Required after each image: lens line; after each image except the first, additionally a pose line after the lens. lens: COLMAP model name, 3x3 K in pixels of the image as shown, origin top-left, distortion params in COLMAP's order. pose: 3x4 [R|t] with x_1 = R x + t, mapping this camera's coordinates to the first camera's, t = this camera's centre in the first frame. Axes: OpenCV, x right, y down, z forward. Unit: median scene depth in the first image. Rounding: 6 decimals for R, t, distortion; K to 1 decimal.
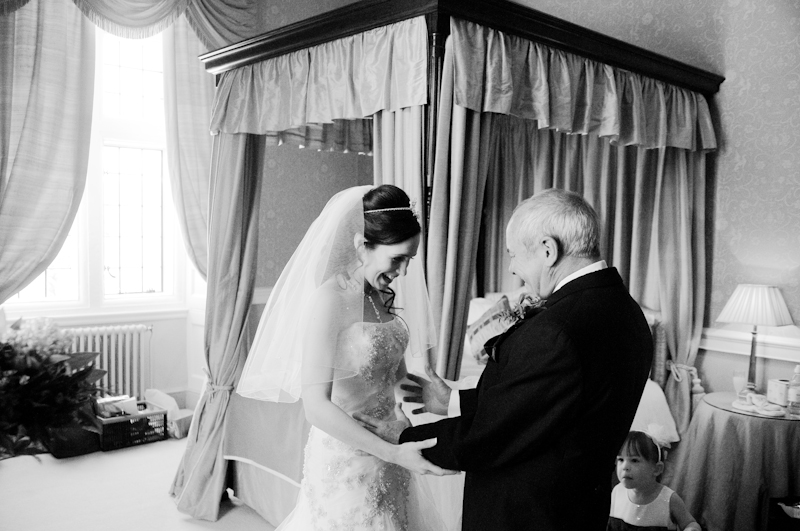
lens RADIAL K [[760.9, 0, 400.0], [0, 760.9, 265.5], [0, 0, 1]] dist [-0.000341, 0.001542]
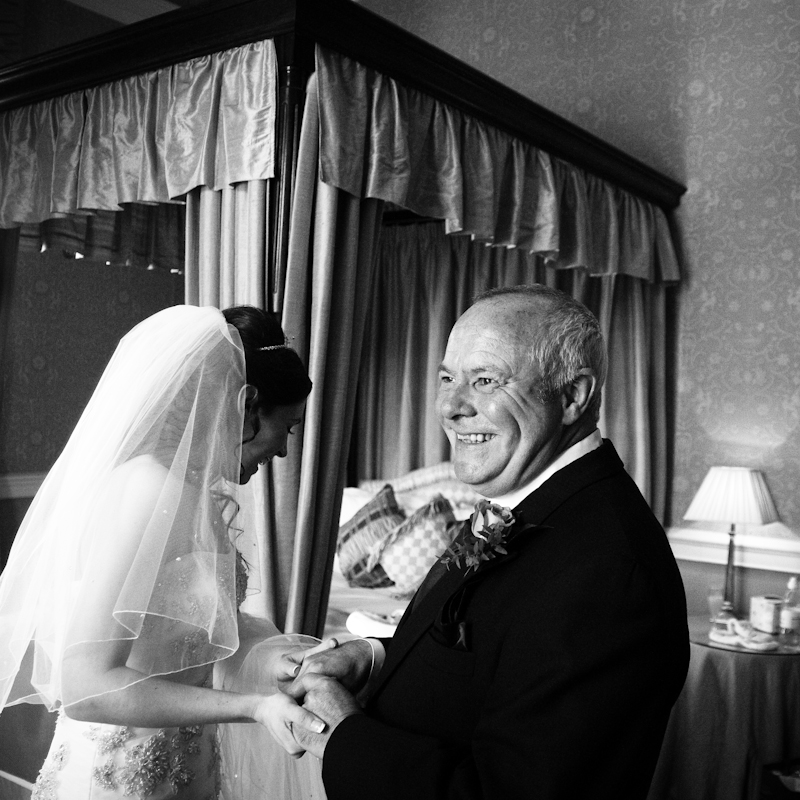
lens RADIAL K [[873.3, 0, 462.0], [0, 873.3, 415.4], [0, 0, 1]] dist [-0.087691, 0.014998]
pose [[0.970287, 0.008358, 0.241812, 0.013759], [-0.001639, 0.999607, -0.027972, -0.001290], [-0.241951, 0.026745, 0.969920, 0.264387]]
